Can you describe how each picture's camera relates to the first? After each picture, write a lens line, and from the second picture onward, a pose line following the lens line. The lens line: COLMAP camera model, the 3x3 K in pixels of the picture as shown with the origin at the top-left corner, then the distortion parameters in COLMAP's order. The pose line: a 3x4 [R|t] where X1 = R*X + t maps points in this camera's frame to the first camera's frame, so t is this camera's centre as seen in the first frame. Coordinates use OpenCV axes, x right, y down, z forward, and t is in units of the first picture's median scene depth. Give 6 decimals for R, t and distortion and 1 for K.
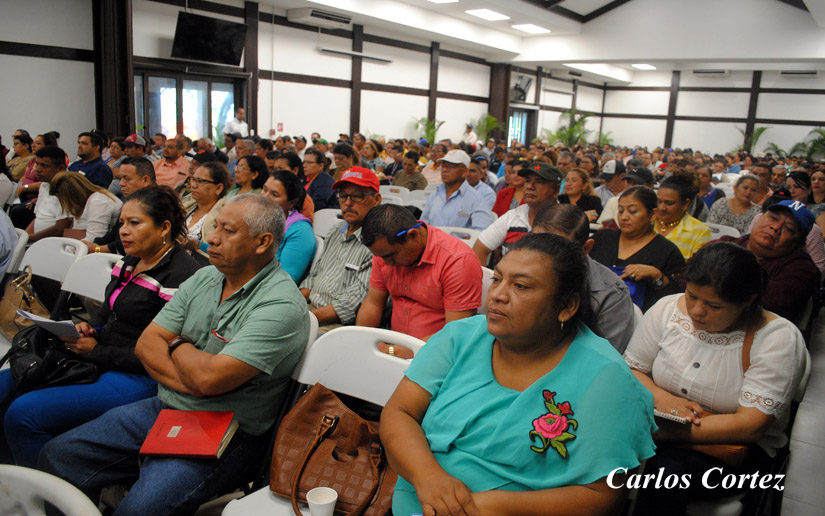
lens RADIAL K [[656.1, 0, 410.9], [0, 656.1, 259.9], [0, 0, 1]] dist [-0.075107, 0.014890]
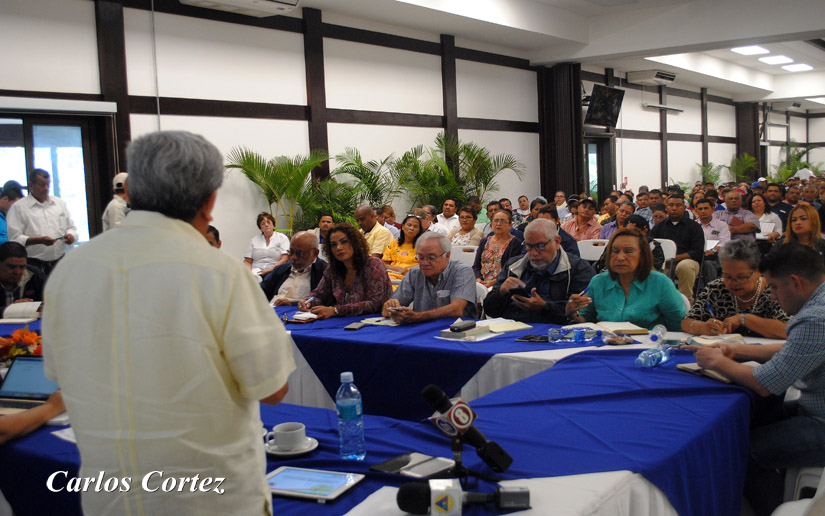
lens RADIAL K [[884.2, 0, 408.1], [0, 884.2, 270.5], [0, 0, 1]] dist [-0.044101, 0.000000]
pose [[0.998320, -0.057640, 0.005938, -0.347811], [0.057932, 0.994996, -0.081402, 0.024056], [-0.001217, 0.081609, 0.996664, -0.258433]]
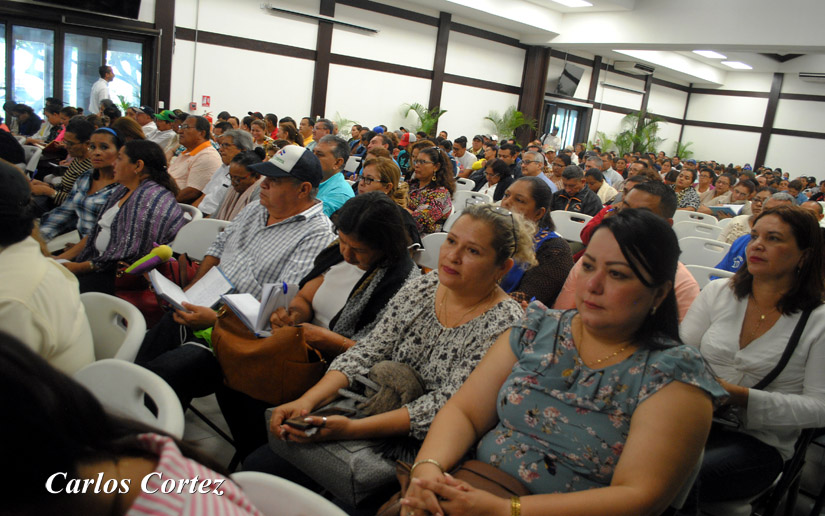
lens RADIAL K [[656.1, 0, 411.6], [0, 656.1, 274.4], [0, 0, 1]] dist [-0.075107, 0.014890]
pose [[0.983194, 0.099049, -0.153358, 0.118911], [-0.095545, 0.994971, 0.030069, -0.023249], [0.155565, -0.014911, 0.987713, 0.147918]]
